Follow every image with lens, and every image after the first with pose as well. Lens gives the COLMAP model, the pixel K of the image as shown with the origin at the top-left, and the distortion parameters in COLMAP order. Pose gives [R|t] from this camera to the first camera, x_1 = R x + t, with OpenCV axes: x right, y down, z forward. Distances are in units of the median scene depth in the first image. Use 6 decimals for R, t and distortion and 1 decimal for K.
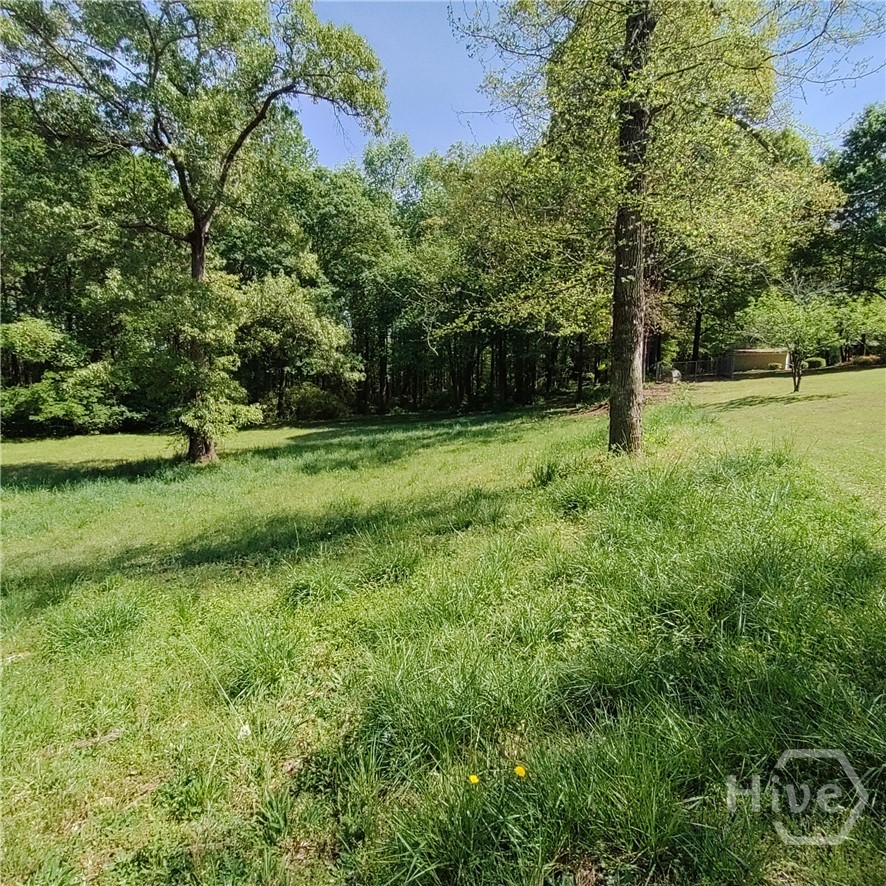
lens RADIAL K [[517.7, 0, 441.3], [0, 517.7, 442.5], [0, 0, 1]] dist [0.009319, 0.001171]
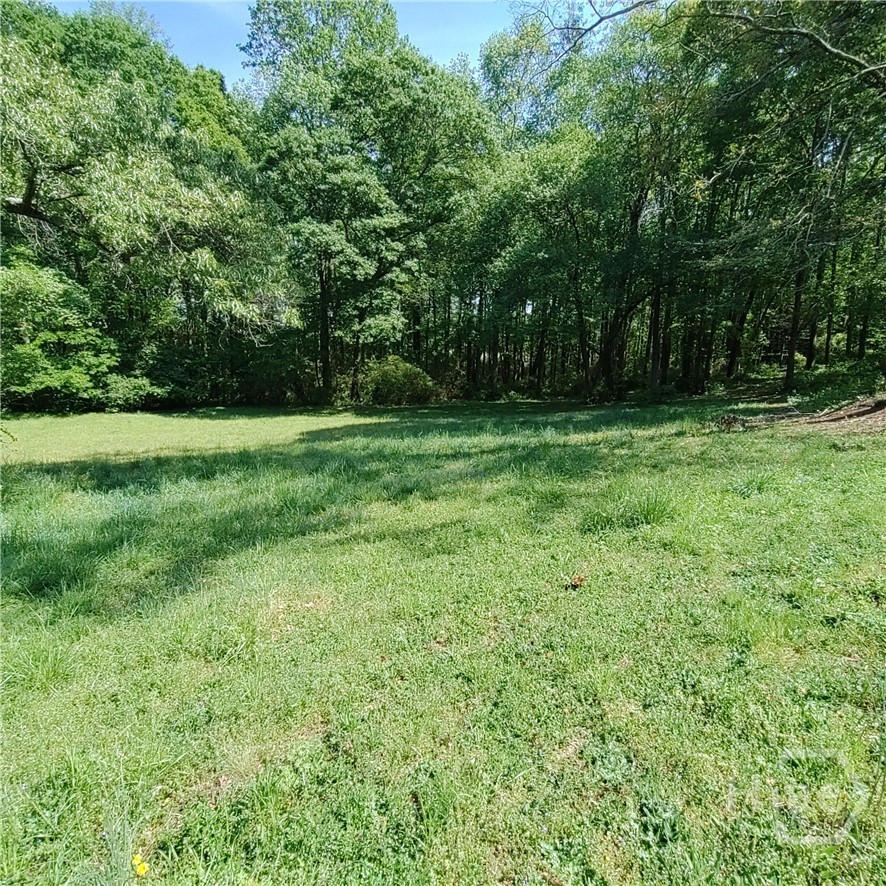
lens RADIAL K [[517.7, 0, 446.5], [0, 517.7, 441.7], [0, 0, 1]] dist [0.009319, 0.001171]
pose [[0.959769, 0.061077, -0.274068, 0.059735], [-0.053290, 0.997938, 0.035776, -0.025930], [0.275688, -0.019731, 0.961045, 0.356386]]
